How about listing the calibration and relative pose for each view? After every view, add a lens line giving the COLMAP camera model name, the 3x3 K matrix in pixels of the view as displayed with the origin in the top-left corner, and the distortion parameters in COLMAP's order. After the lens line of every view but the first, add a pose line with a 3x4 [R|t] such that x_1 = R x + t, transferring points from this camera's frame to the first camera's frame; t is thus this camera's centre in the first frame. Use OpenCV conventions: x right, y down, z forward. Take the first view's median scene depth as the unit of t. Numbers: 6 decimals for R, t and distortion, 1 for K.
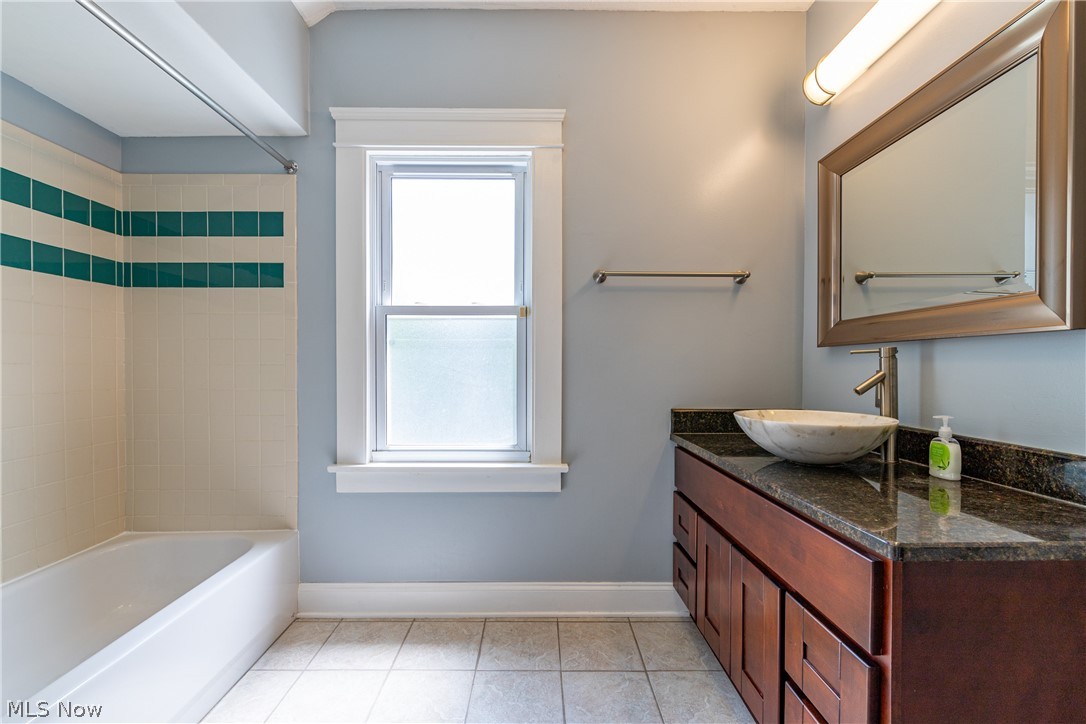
lens RADIAL K [[480.8, 0, 539.3], [0, 480.8, 370.5], [0, 0, 1]] dist [-0.000809, 0.000026]
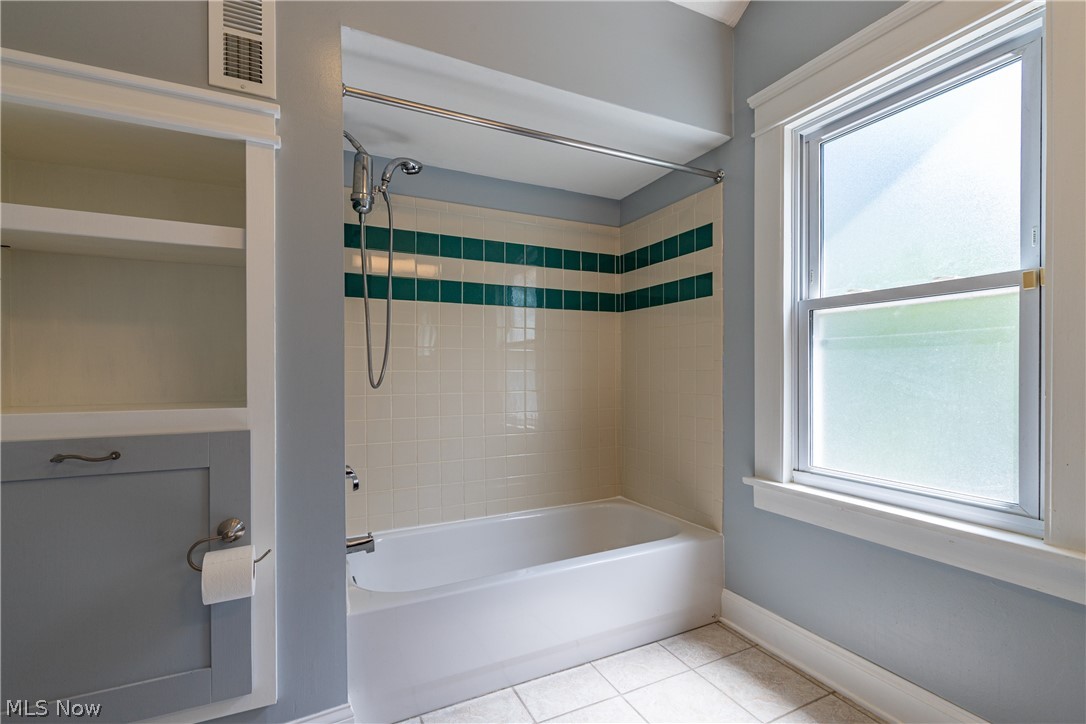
lens RADIAL K [[486.9, 0, 545.3], [0, 486.9, 374.1], [0, 0, 1]] dist [0.000315, -0.000920]
pose [[0.430924, 0.004828, -0.902375, 0.258853], [-0.007992, 0.999967, 0.001534, -0.002544], [0.902353, 0.006550, 0.430948, 0.225678]]
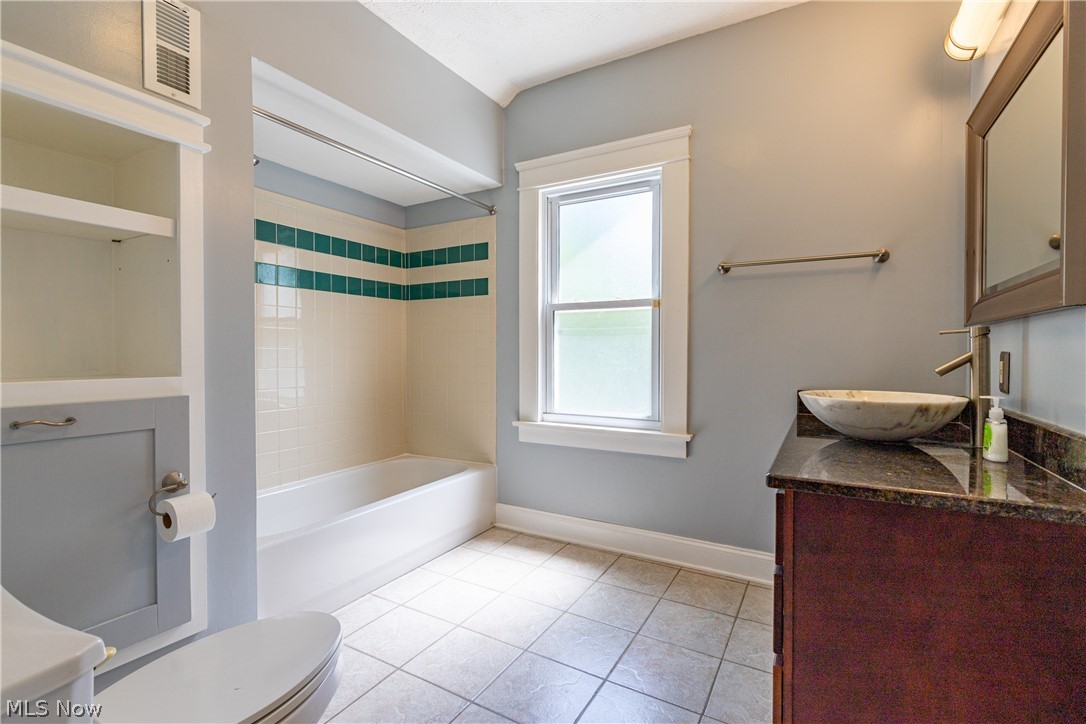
lens RADIAL K [[504.3, 0, 543.0], [0, 504.3, 362.0], [0, 0, 1]] dist [-0.000809, -0.000055]
pose [[0.866539, 0.009194, -0.499025, 0.363200], [-0.005589, 0.999946, 0.008717, 0.013428], [0.499078, -0.004765, 0.866544, -0.223918]]
